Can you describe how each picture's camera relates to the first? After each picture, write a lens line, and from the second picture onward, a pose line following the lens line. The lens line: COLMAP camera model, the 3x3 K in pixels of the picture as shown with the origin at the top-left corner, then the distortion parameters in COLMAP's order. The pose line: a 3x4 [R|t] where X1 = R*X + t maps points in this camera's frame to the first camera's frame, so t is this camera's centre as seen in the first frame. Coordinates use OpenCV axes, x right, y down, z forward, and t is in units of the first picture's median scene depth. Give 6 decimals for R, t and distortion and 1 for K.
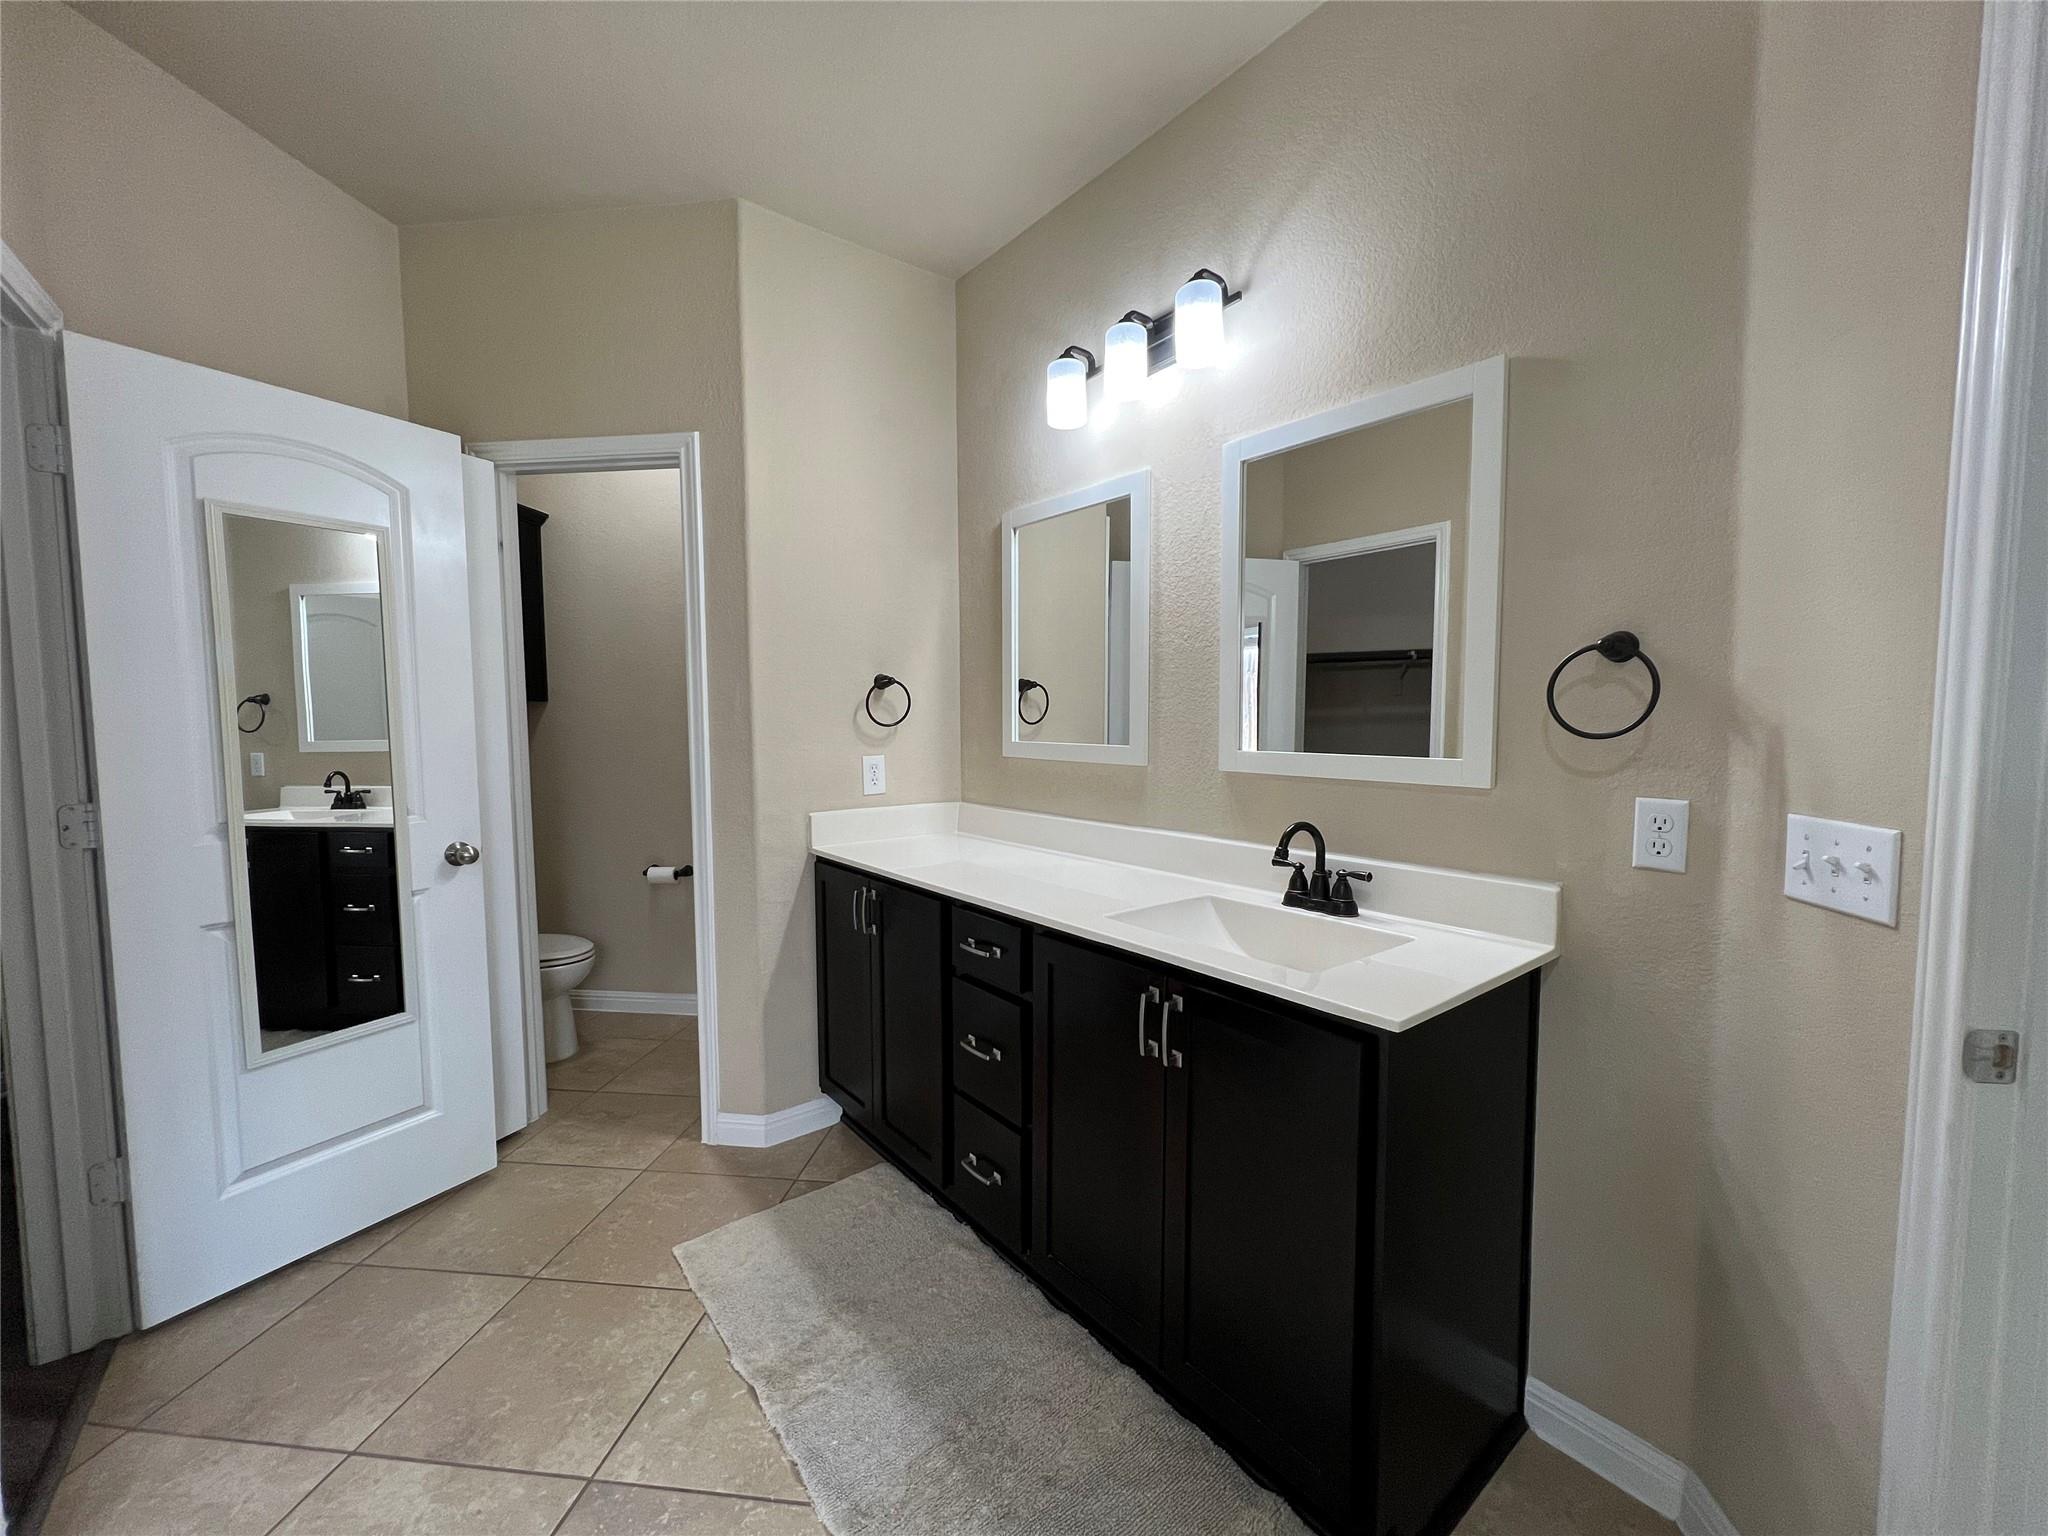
lens RADIAL K [[820.9, 0, 1024.0], [0, 820.9, 768.0], [0, 0, 1]] dist [-0.001074, 0.000296]
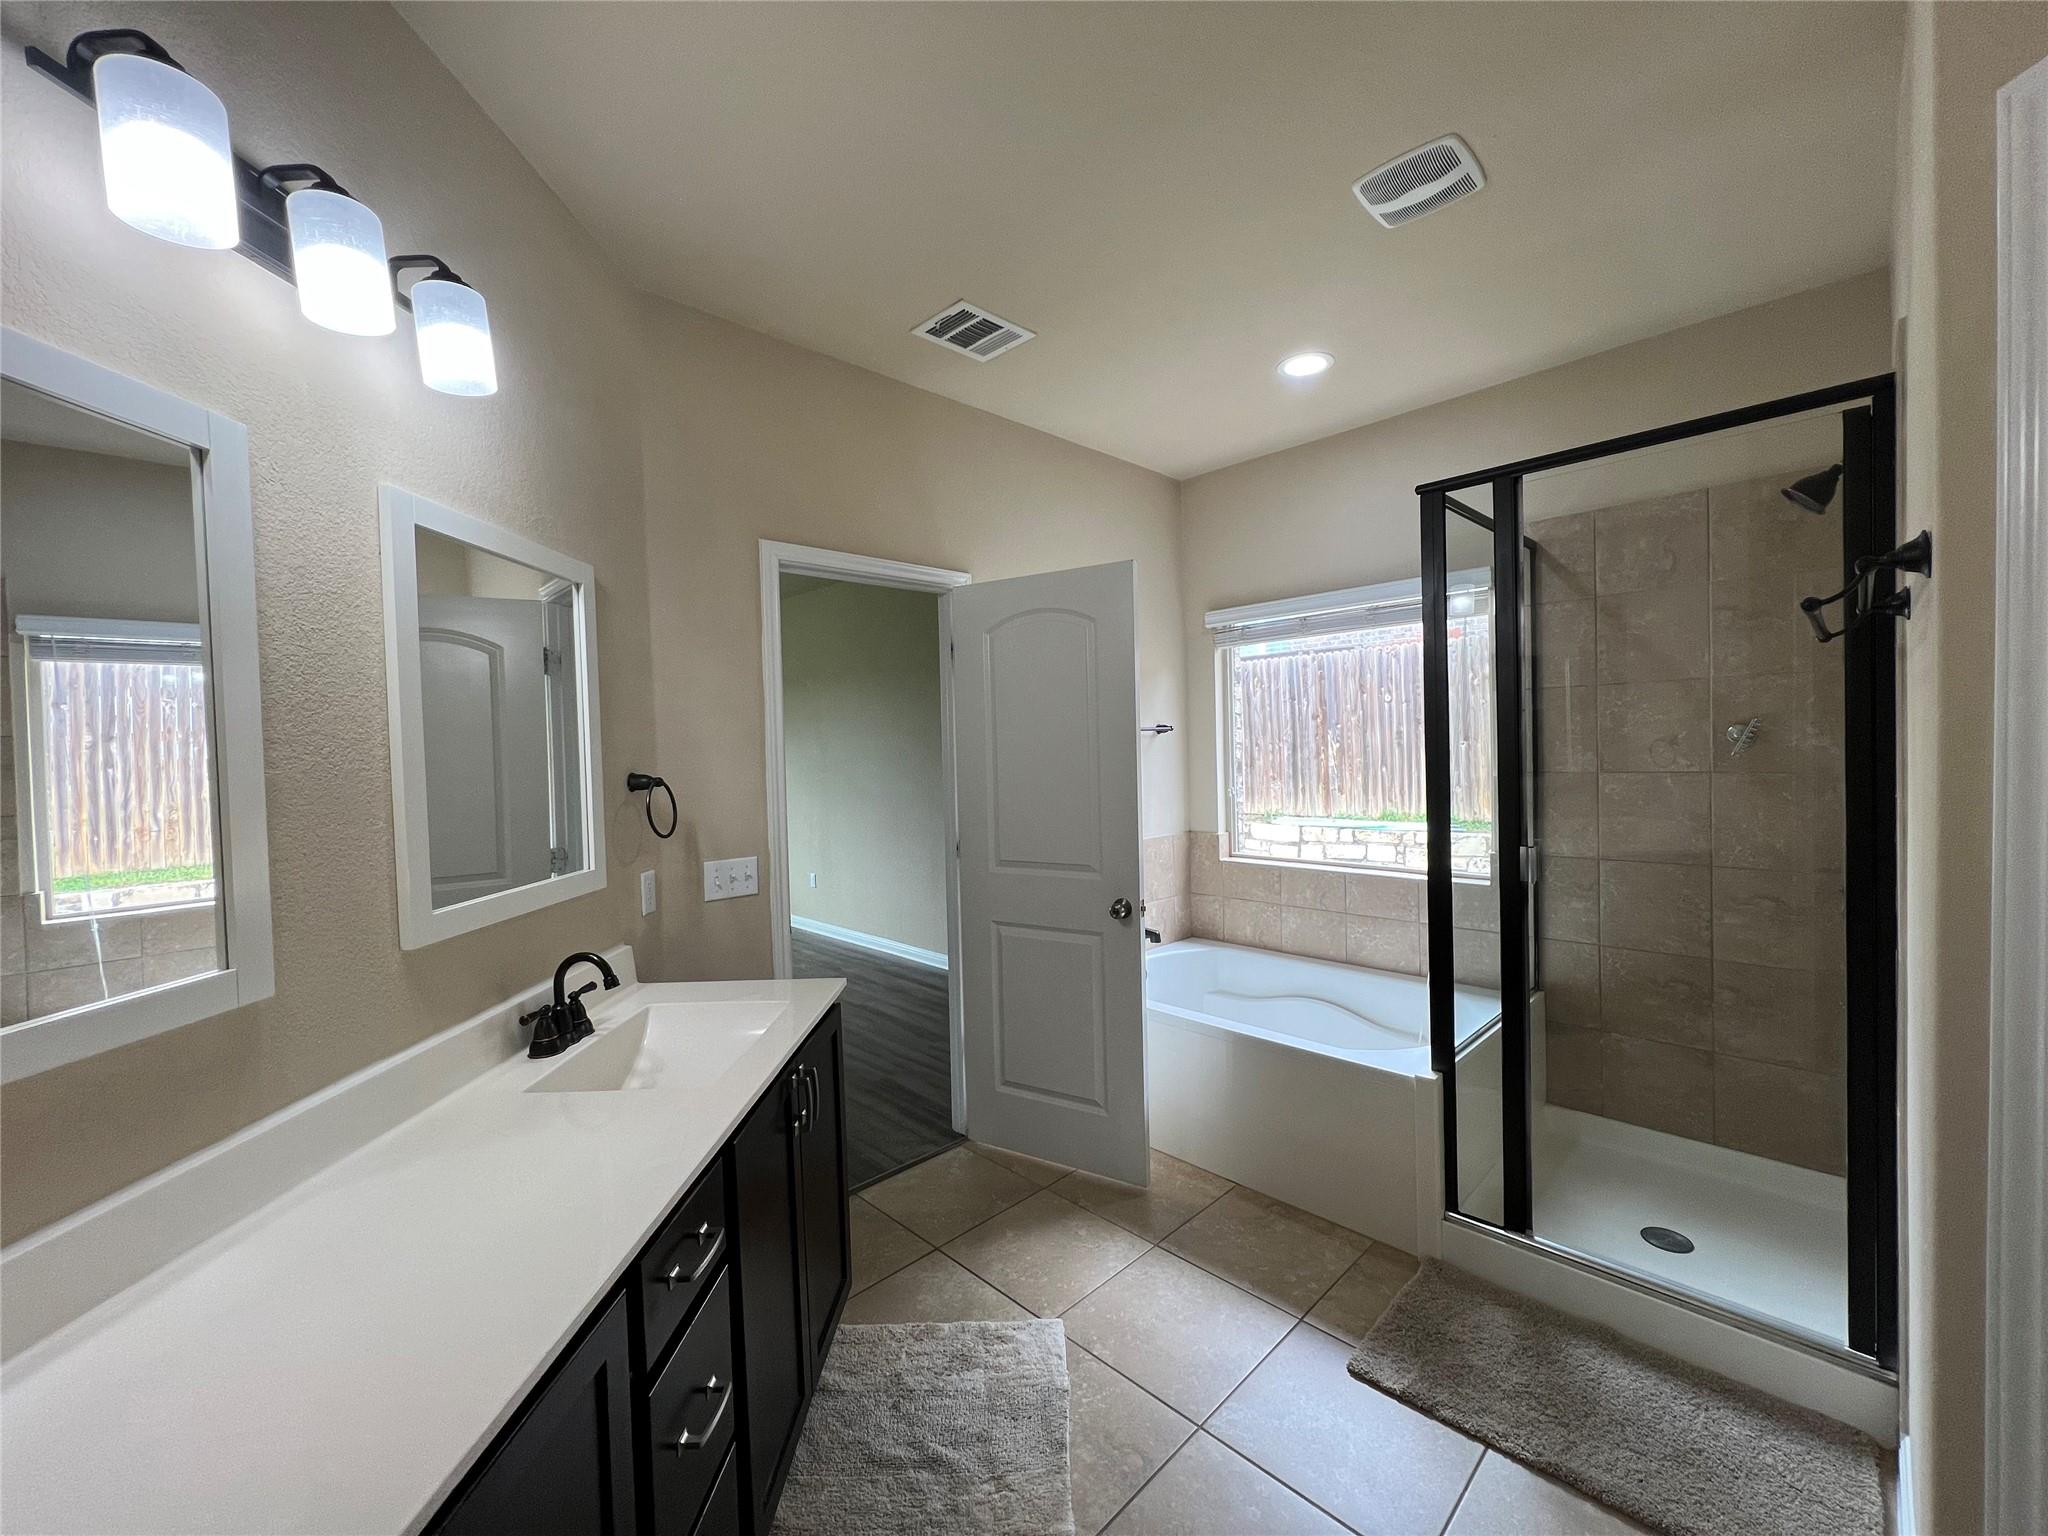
lens RADIAL K [[820.9, 0, 1024.0], [0, 820.9, 768.0], [0, 0, 1]] dist [-0.001074, 0.000296]
pose [[-0.778381, 0.005527, 0.627768, -0.903488], [0.064940, 0.995306, 0.071757, -0.245824], [-0.624425, 0.096622, -0.775086, 1.787285]]
